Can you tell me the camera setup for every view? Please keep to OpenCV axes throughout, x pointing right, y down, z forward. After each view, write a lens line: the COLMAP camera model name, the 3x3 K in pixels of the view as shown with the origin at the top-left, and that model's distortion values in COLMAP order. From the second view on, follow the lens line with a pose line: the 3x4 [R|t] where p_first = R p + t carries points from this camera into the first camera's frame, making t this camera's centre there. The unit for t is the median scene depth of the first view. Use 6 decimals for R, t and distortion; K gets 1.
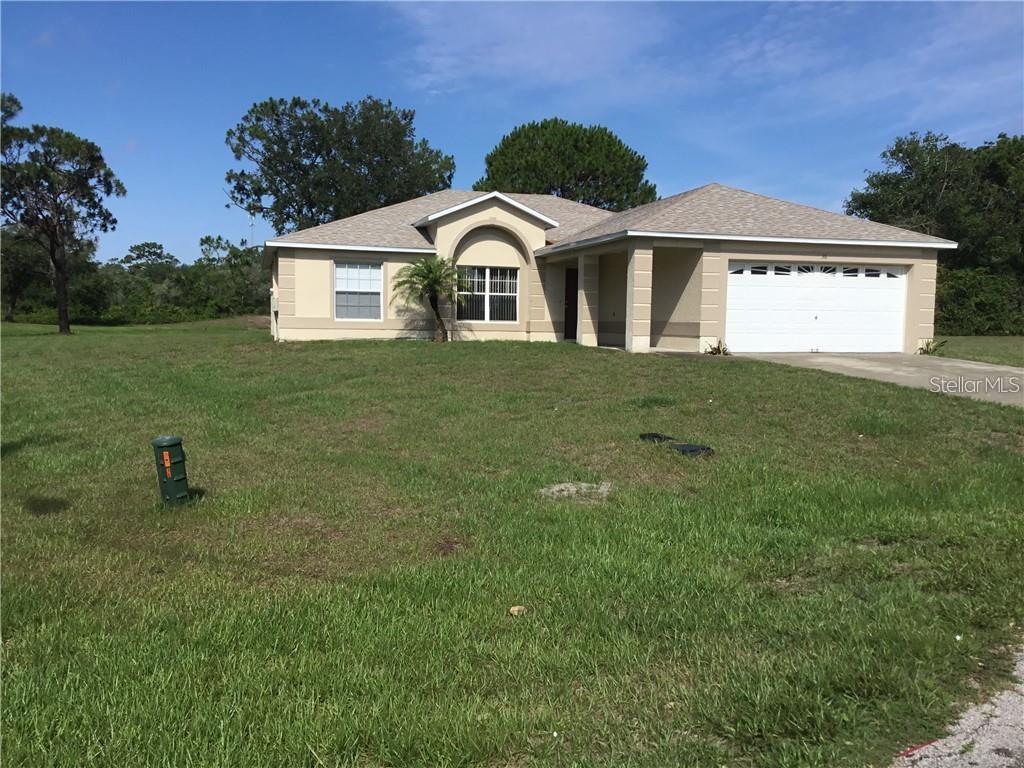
lens RADIAL K [[922.1, 0, 512.0], [0, 922.1, 384.0], [0, 0, 1]] dist [0.140721, -0.294253]
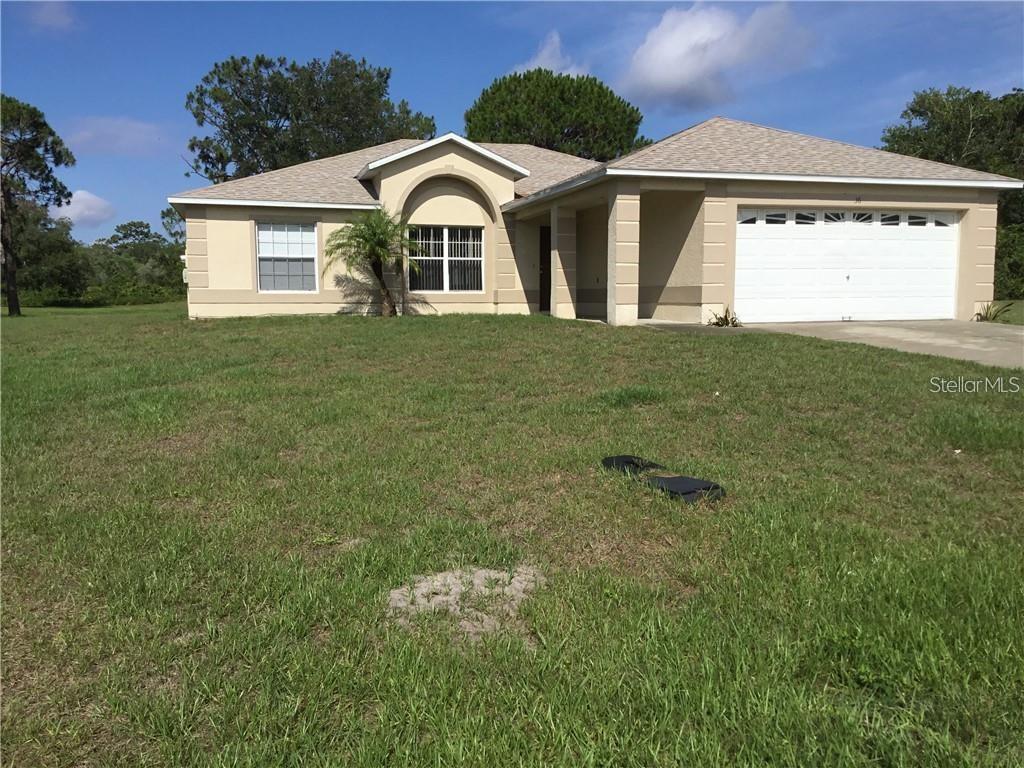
lens RADIAL K [[876.8, 0, 496.1], [0, 876.8, 372.1], [0, 0, 1]] dist [0.122979, -0.242815]
pose [[0.999343, -0.016070, -0.032474, 0.044544], [0.016599, 0.999733, 0.016101, -0.006948], [0.032207, -0.016629, 0.999343, 0.211311]]
